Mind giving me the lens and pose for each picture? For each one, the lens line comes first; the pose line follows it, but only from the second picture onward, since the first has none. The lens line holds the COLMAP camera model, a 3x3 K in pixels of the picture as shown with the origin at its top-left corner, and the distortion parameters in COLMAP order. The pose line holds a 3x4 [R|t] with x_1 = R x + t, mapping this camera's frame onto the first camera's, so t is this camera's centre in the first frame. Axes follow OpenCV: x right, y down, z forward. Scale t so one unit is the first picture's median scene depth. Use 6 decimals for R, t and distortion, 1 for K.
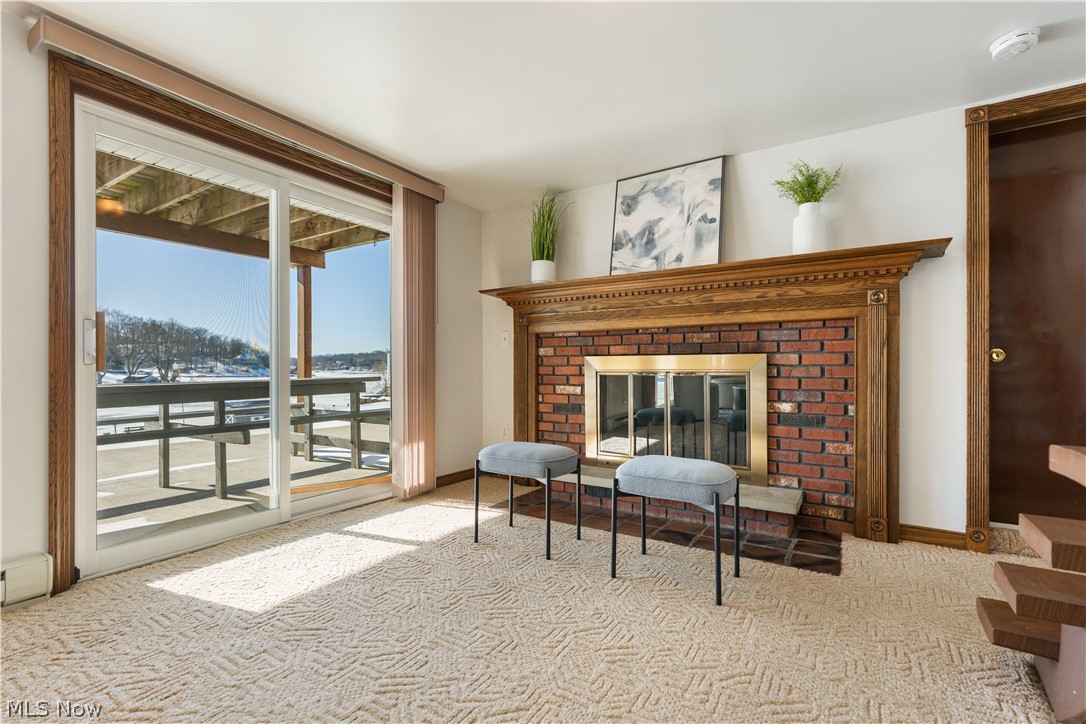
lens RADIAL K [[495.1, 0, 541.5], [0, 495.1, 368.7], [0, 0, 1]] dist [-0.004746, 0.001904]
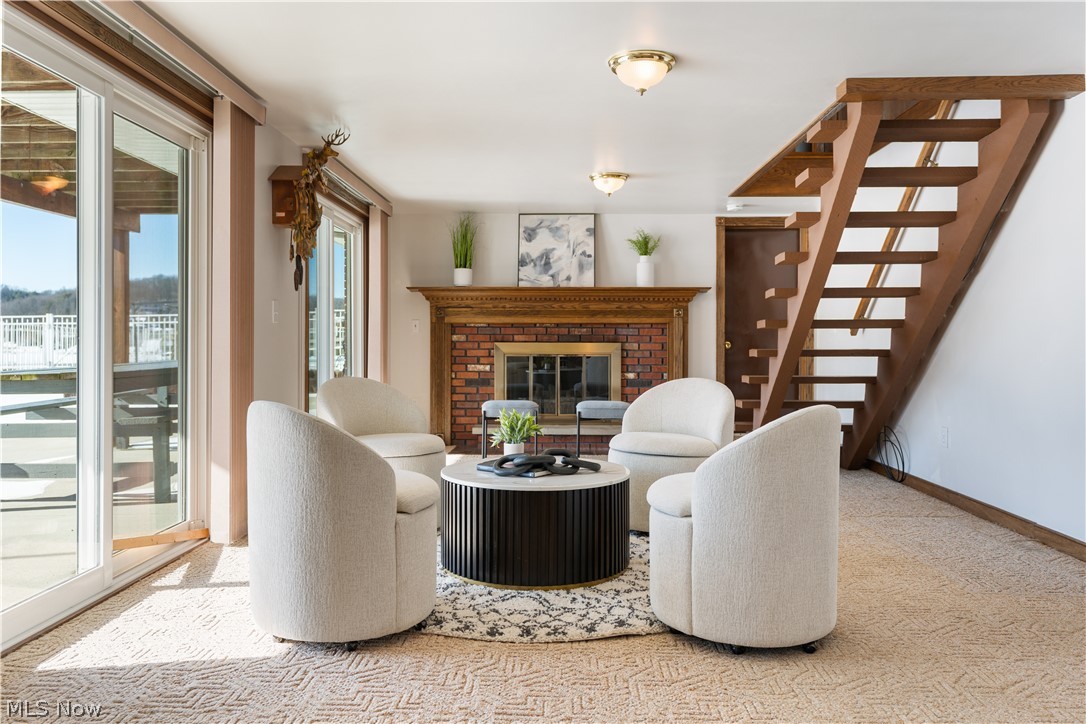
lens RADIAL K [[844.0, 0, 546.2], [0, 844.0, 342.2], [0, 0, 1]] dist [-0.001826, -0.001535]
pose [[0.854555, 0.003184, 0.519352, -1.067853], [-0.003355, 0.999994, -0.000610, -0.027143], [-0.519351, -0.001221, 0.854560, -1.108342]]
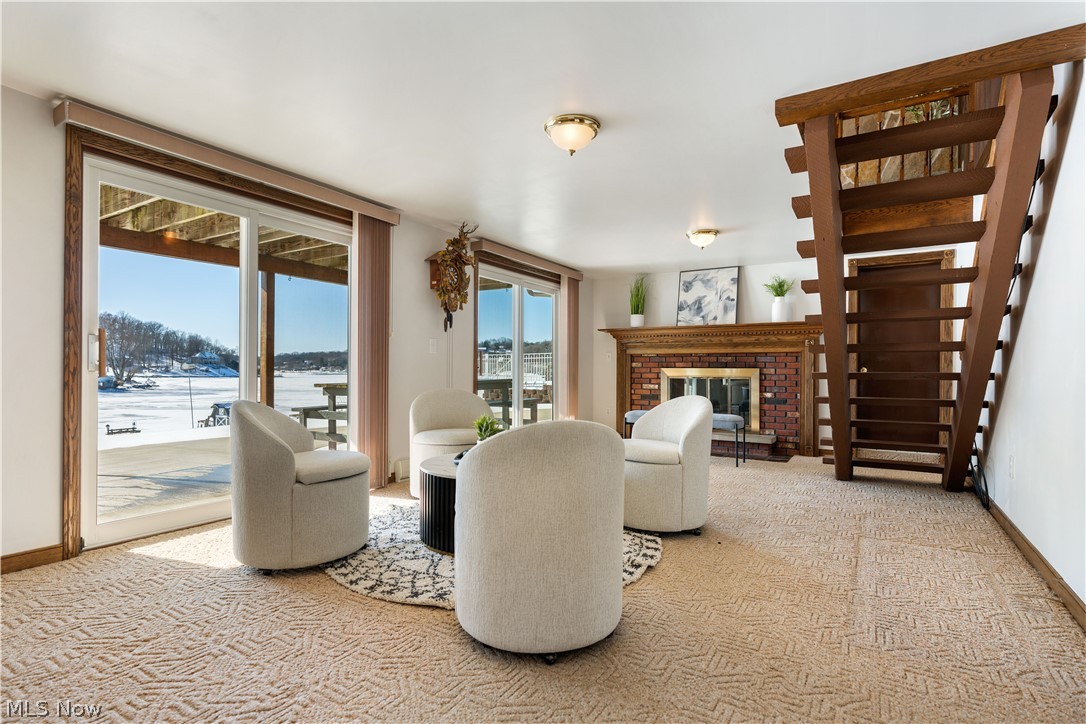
lens RADIAL K [[546.0, 0, 541.7], [0, 546.0, 369.7], [0, 0, 1]] dist [-0.003935, -0.000362]
pose [[0.999815, 0.006504, 0.018114, -0.421012], [-0.006485, 0.999978, -0.001083, -0.015217], [-0.018120, 0.000966, 0.999835, -1.076758]]
